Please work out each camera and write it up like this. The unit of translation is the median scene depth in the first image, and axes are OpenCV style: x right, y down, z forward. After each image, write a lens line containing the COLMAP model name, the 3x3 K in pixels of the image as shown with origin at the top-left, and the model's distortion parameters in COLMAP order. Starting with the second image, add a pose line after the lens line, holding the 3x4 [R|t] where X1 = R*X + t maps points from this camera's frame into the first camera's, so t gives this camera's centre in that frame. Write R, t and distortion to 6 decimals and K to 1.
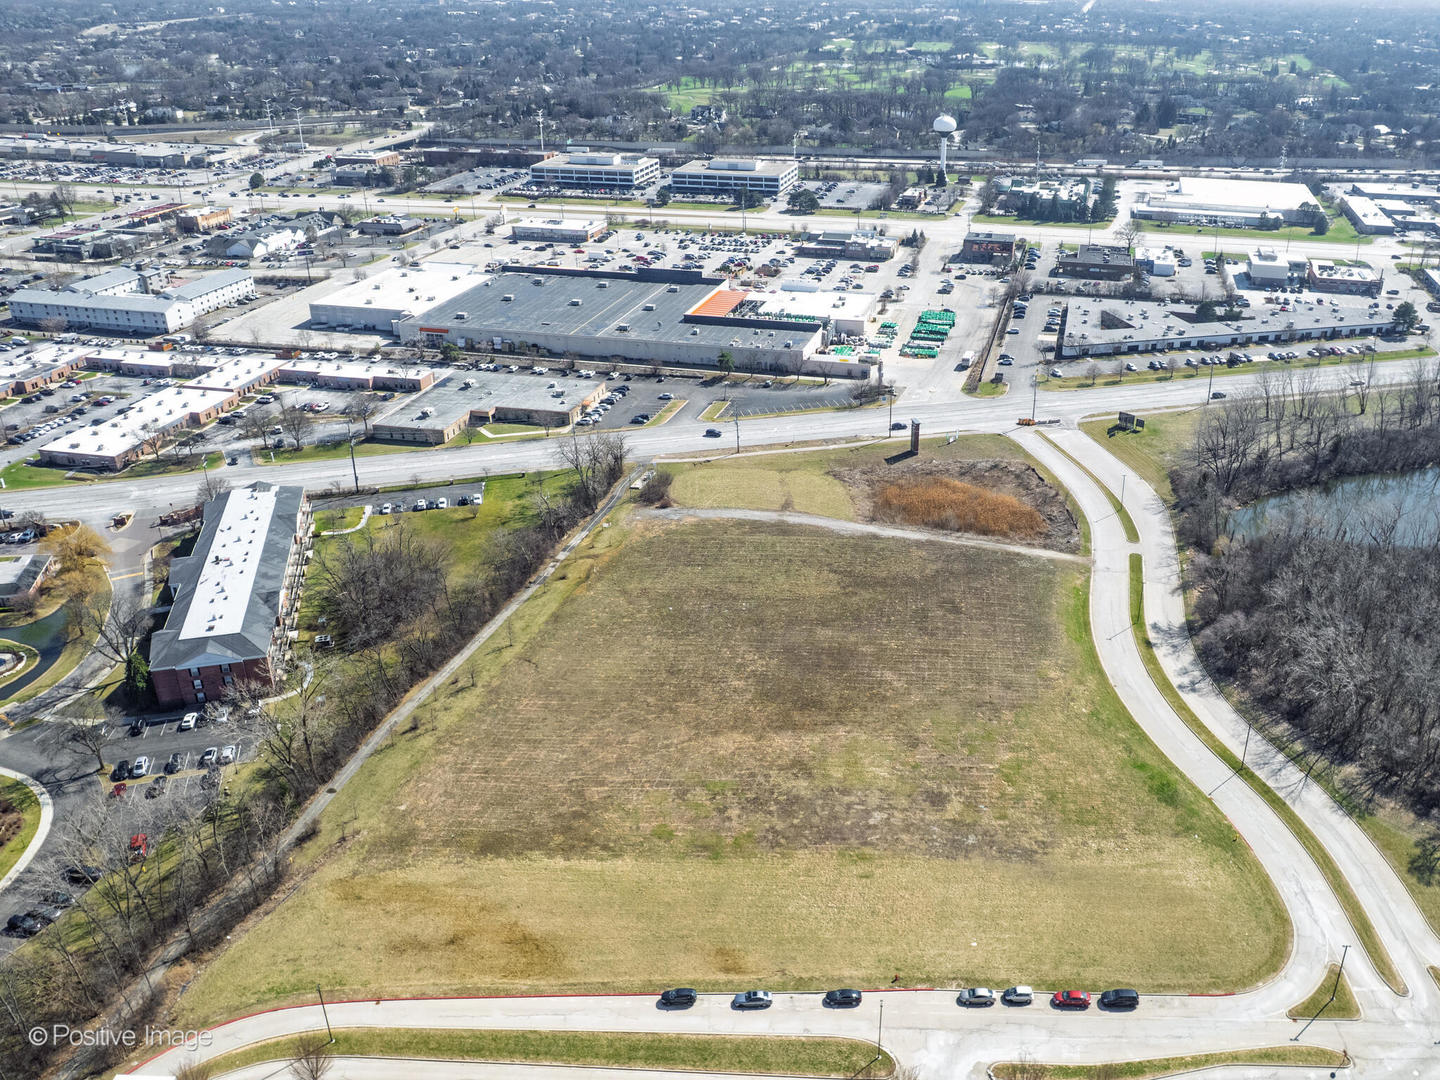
lens RADIAL K [[1152.0, 0, 818.1], [0, 1152.0, 539.7], [0, 0, 1]] dist [-0.044838, 0.000658]
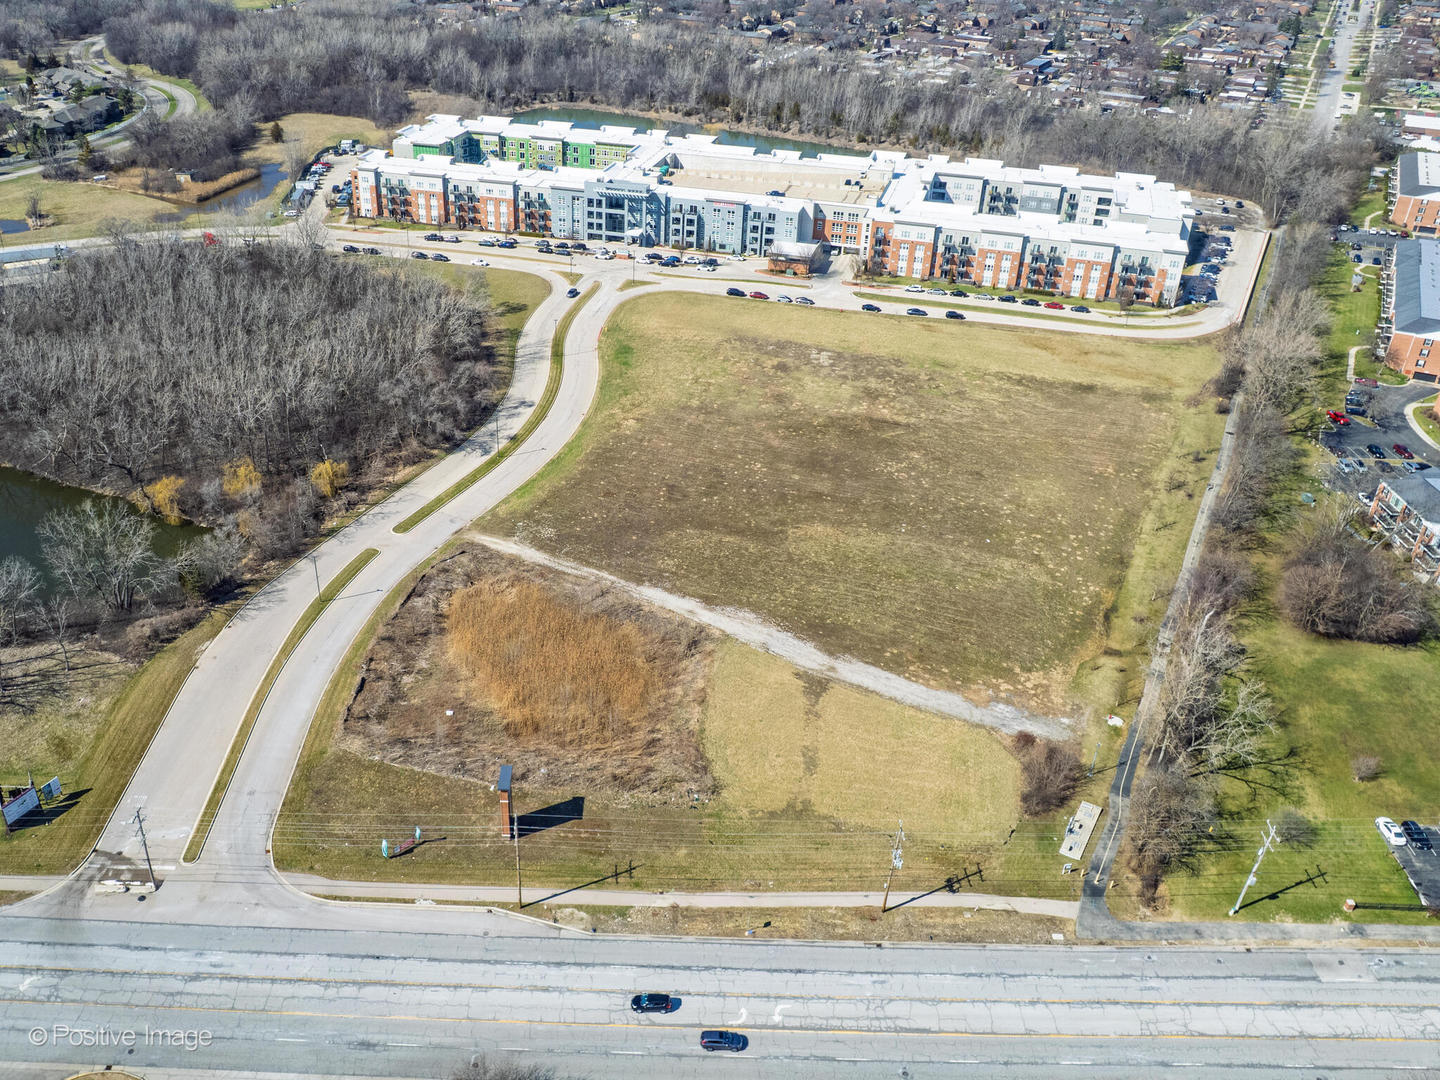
lens RADIAL K [[1252.5, 0, 627.9], [0, 1252.5, 538.4], [0, 0, 1]] dist [-0.052942, -0.000363]
pose [[-0.959623, -0.156819, 0.233520, -0.075472], [0.112621, 0.546537, 0.829827, -0.657944], [-0.257760, 0.822621, -0.506809, 1.349200]]
